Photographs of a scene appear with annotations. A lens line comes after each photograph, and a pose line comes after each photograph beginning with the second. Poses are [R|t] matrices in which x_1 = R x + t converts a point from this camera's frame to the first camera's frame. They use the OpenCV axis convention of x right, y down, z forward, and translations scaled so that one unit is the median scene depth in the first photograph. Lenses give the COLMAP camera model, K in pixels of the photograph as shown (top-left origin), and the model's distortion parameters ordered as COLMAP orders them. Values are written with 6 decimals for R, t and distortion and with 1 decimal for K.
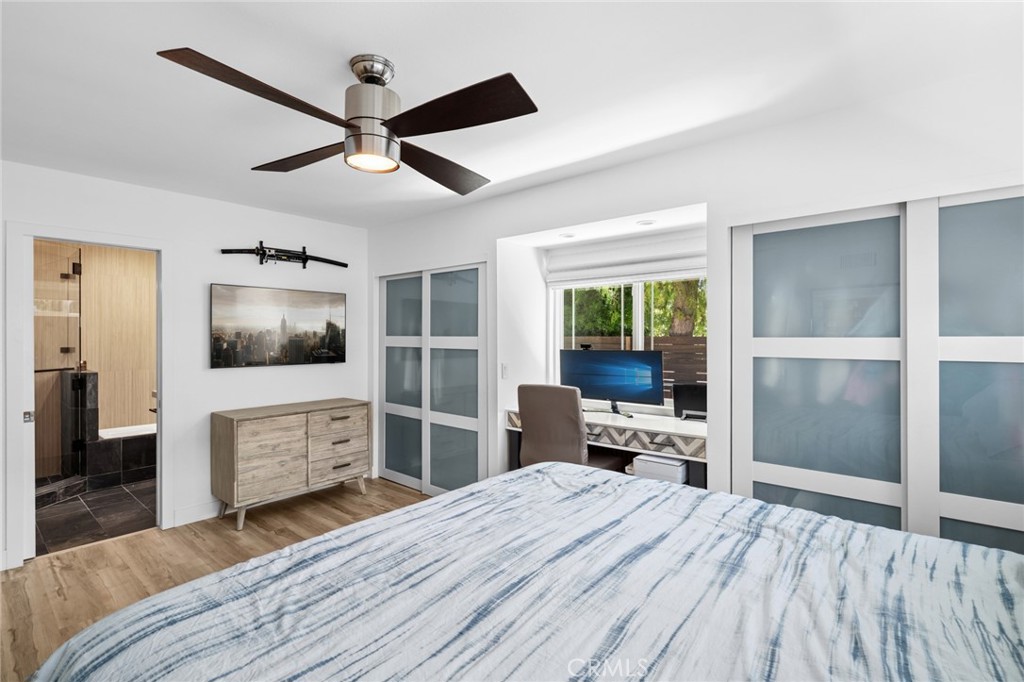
lens RADIAL K [[471.0, 0, 515.2], [0, 471.0, 339.4], [0, 0, 1]] dist [0.000168, 0.000567]
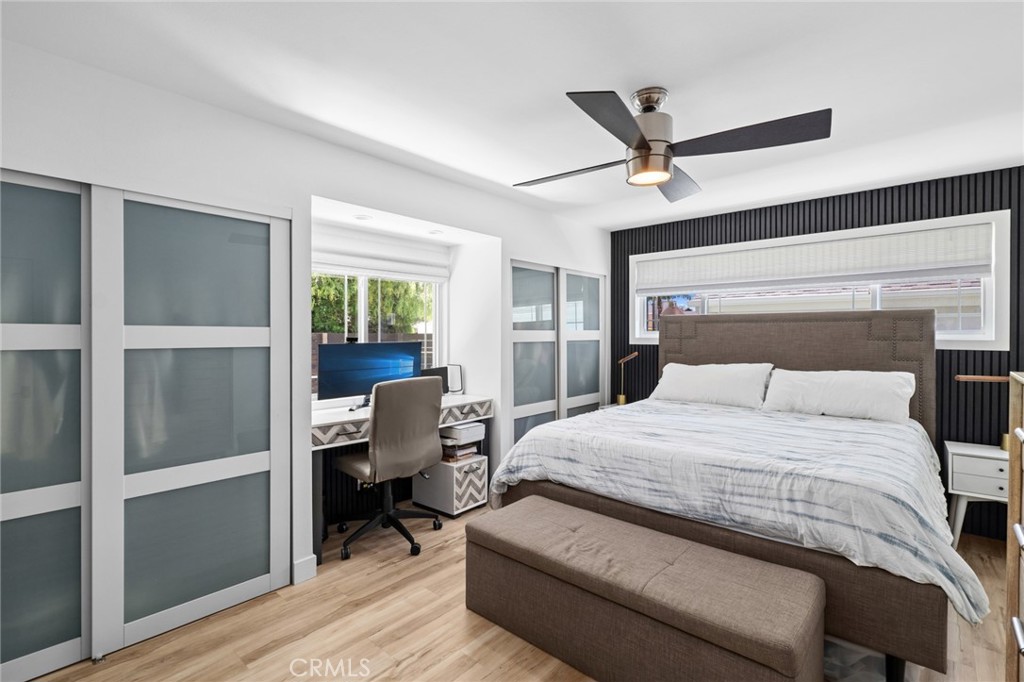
lens RADIAL K [[471.0, 0, 519.4], [0, 471.0, 337.3], [0, 0, 1]] dist [0.000168, 0.000567]
pose [[0.021870, -0.018545, 0.999589, -0.817936], [-0.005864, 0.999808, 0.018678, -0.008184], [-0.999744, -0.006270, 0.021757, 0.699770]]
